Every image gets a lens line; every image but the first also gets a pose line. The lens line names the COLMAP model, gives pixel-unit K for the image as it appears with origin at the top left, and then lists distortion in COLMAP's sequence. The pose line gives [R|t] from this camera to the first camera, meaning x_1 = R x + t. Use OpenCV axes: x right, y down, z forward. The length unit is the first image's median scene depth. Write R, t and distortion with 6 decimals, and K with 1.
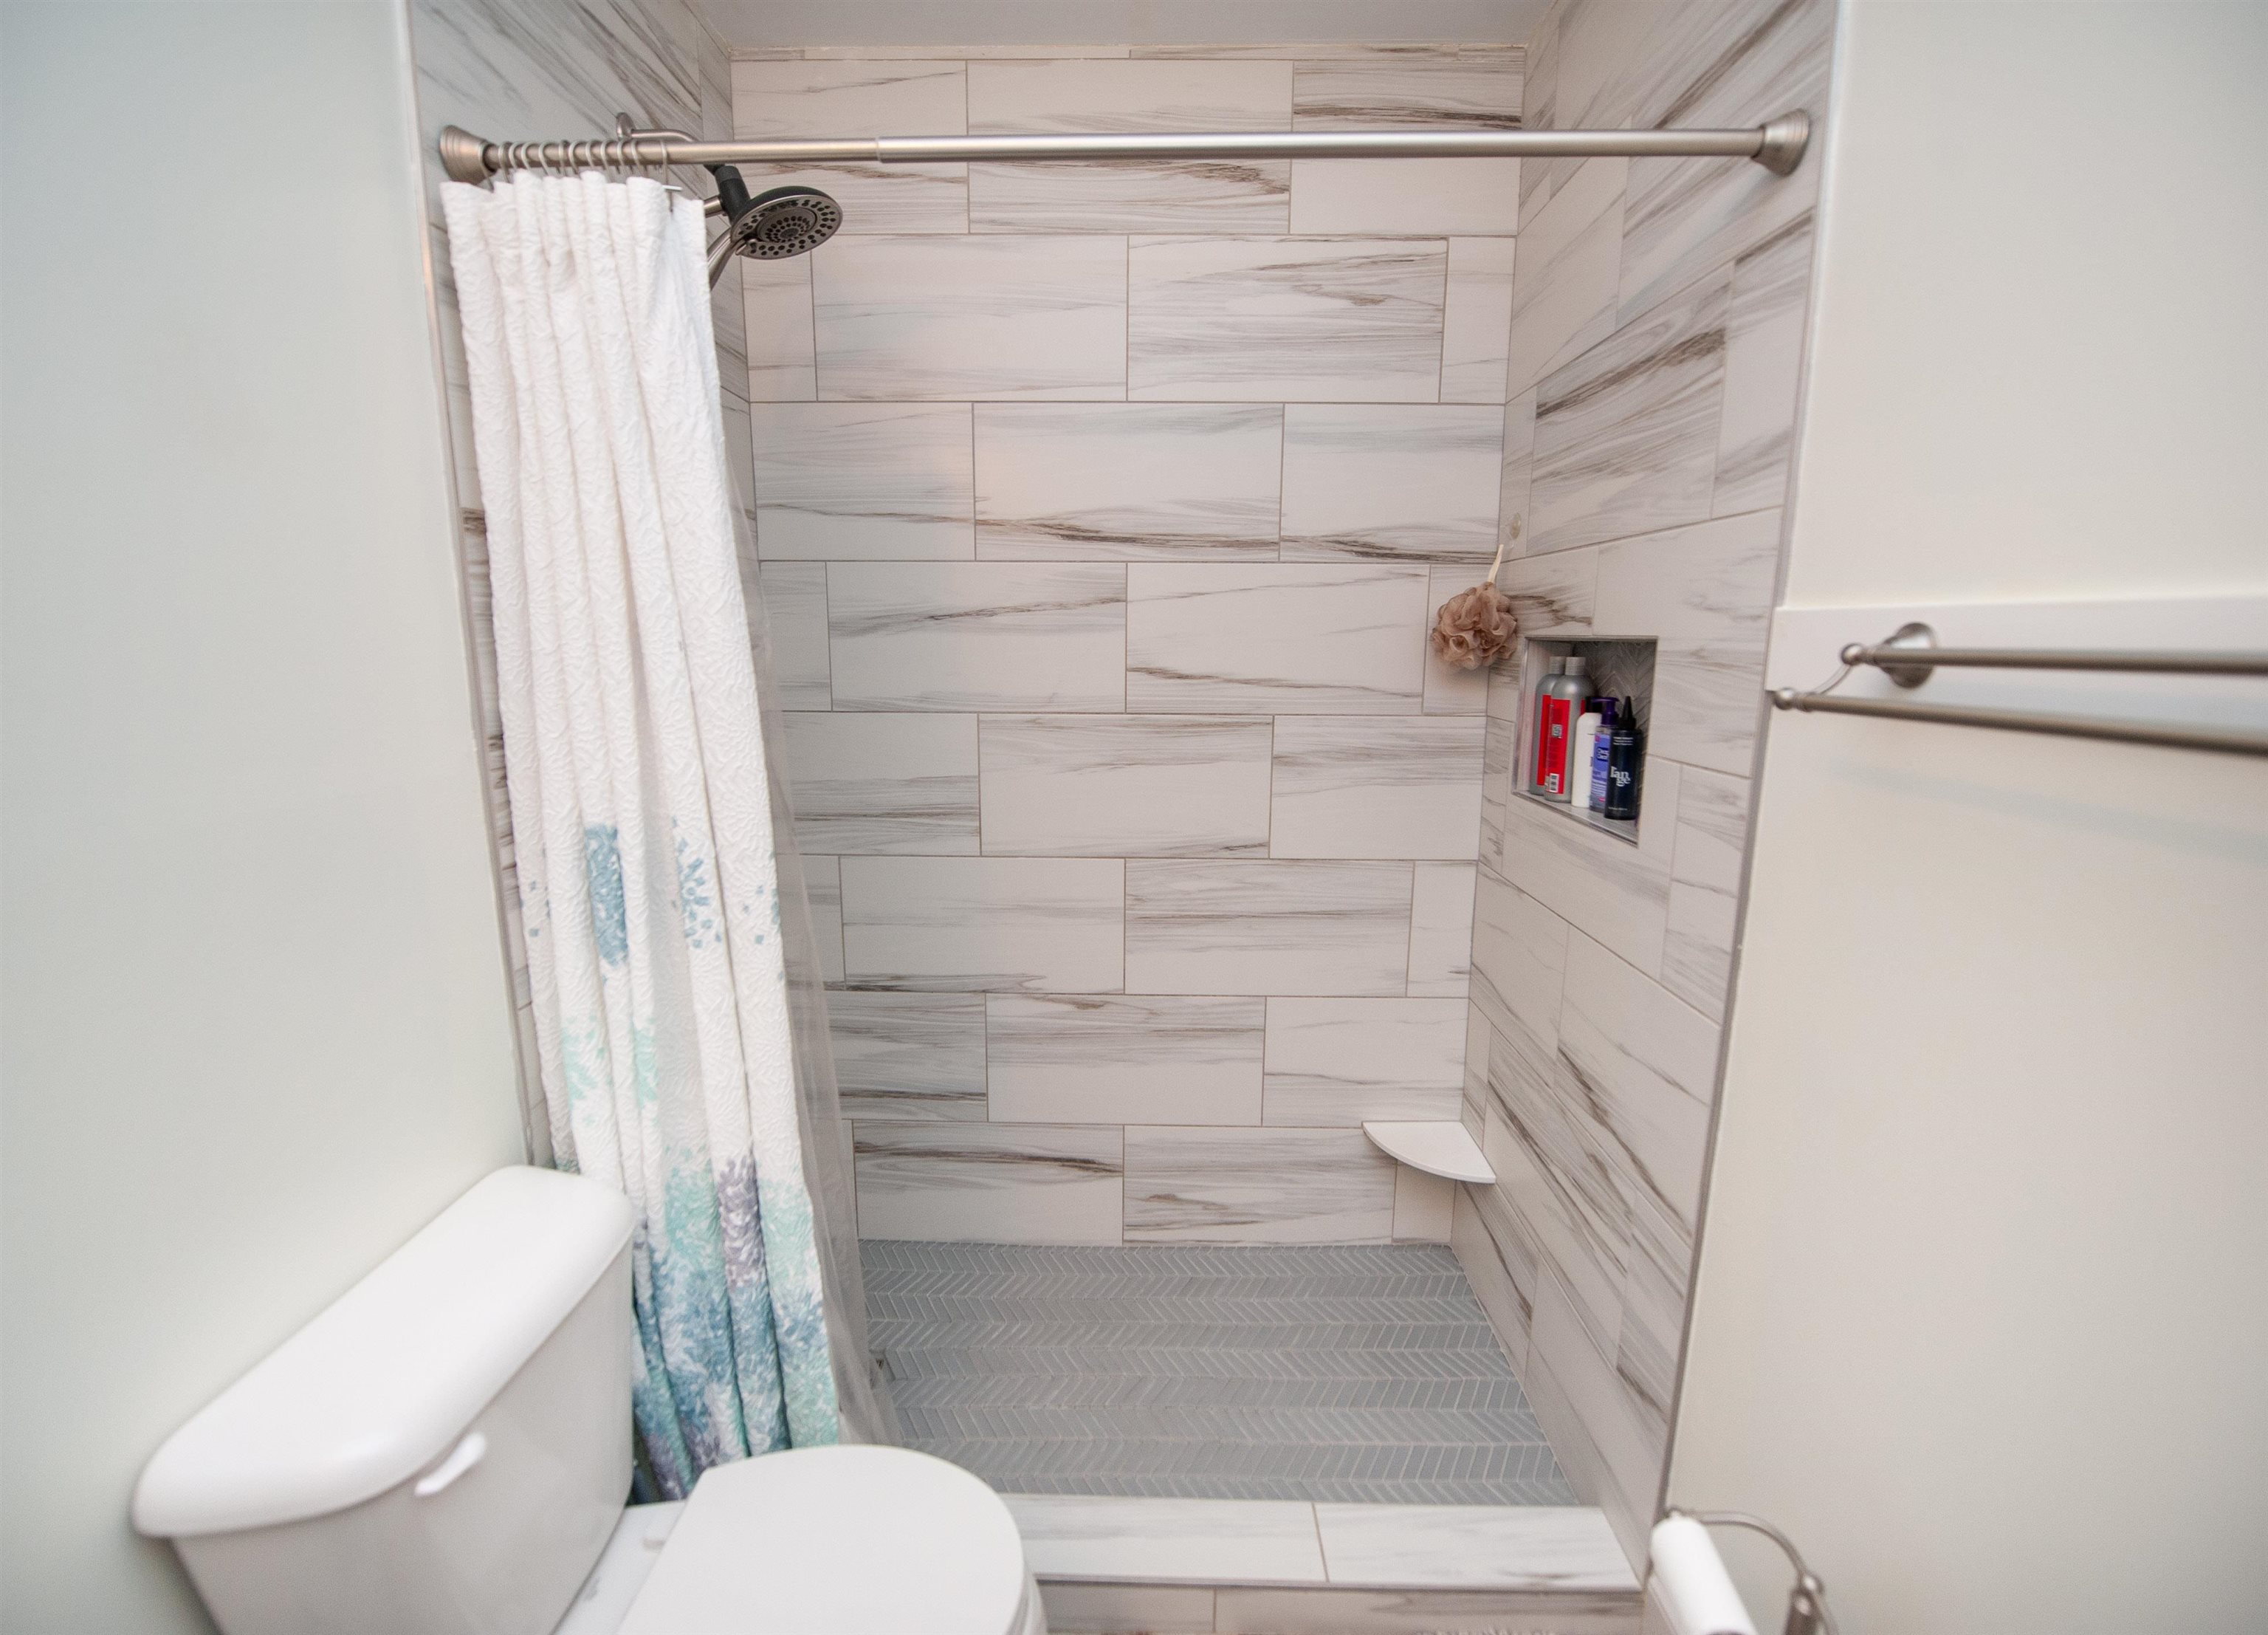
lens RADIAL K [[980.6, 0, 1096.0], [0, 980.6, 823.1], [0, 0, 1]] dist [-0.019382, -0.000175]
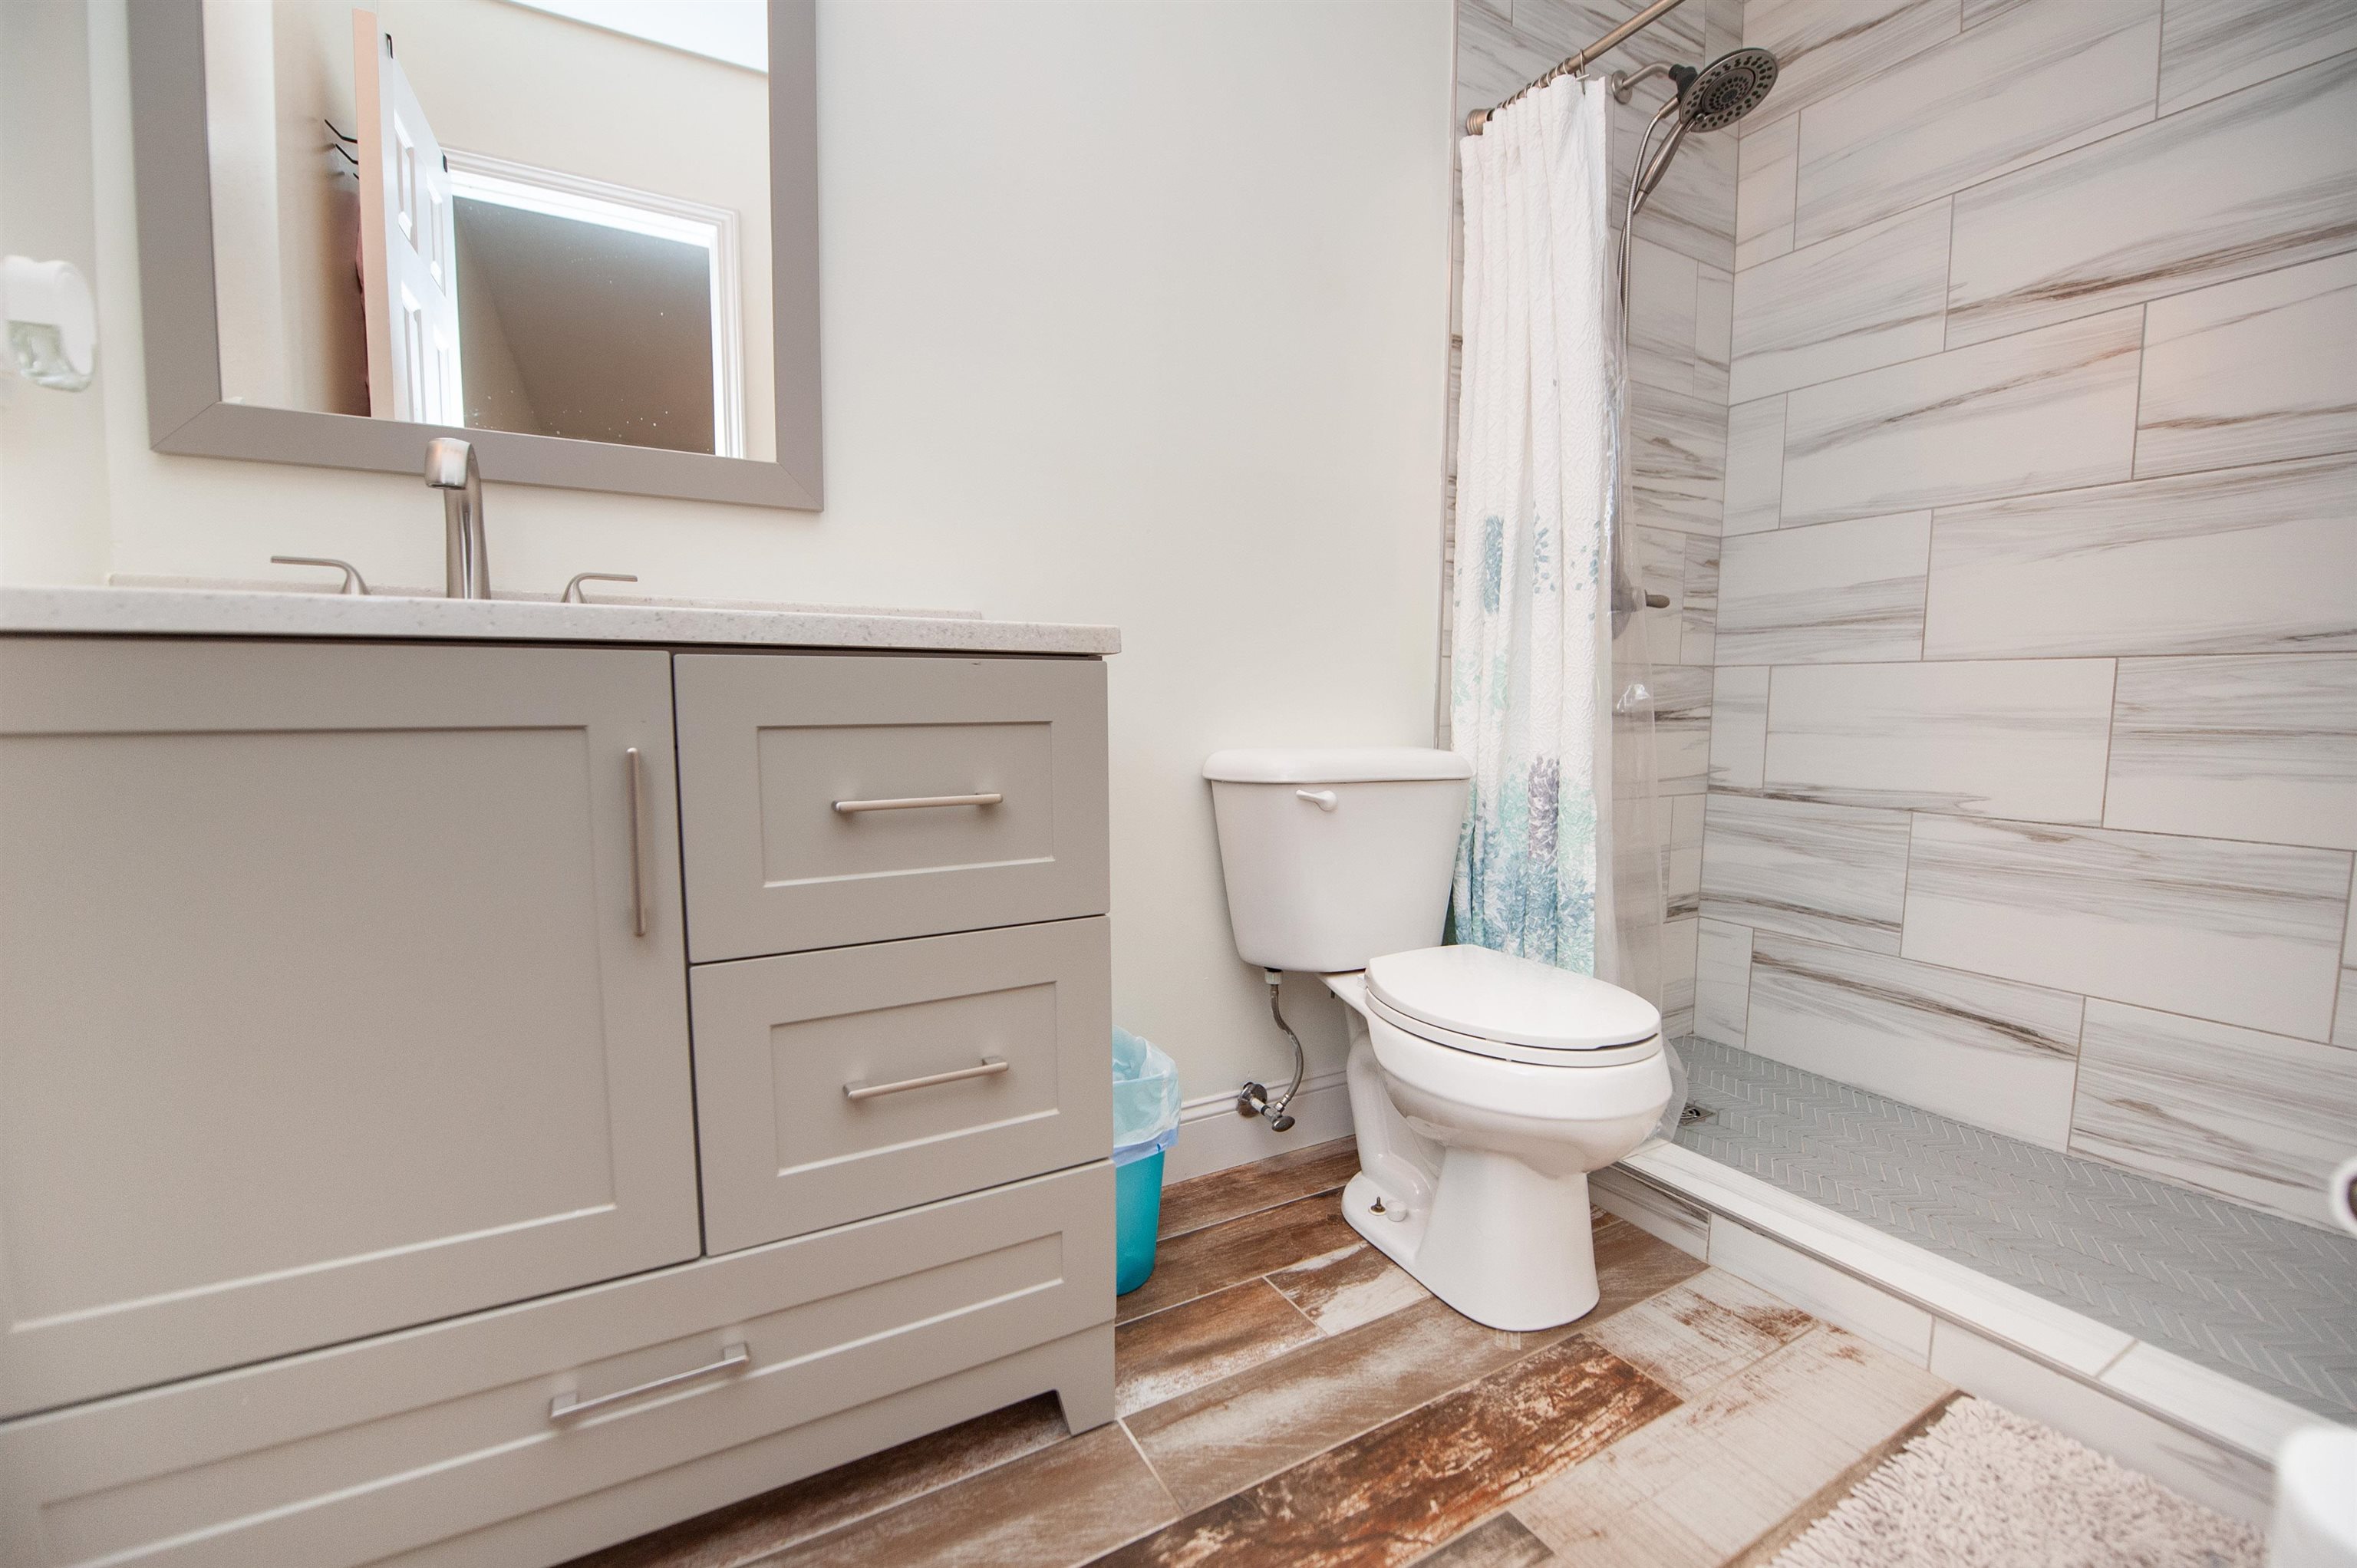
lens RADIAL K [[947.9, 0, 1187.5], [0, 947.9, 787.8], [0, 0, 1]] dist [-0.019719, -0.001641]
pose [[0.526875, 0.085286, -0.845653, 0.305536], [-0.168709, 0.985649, -0.005708, 0.299146], [0.833031, 0.145677, 0.533703, -0.070635]]
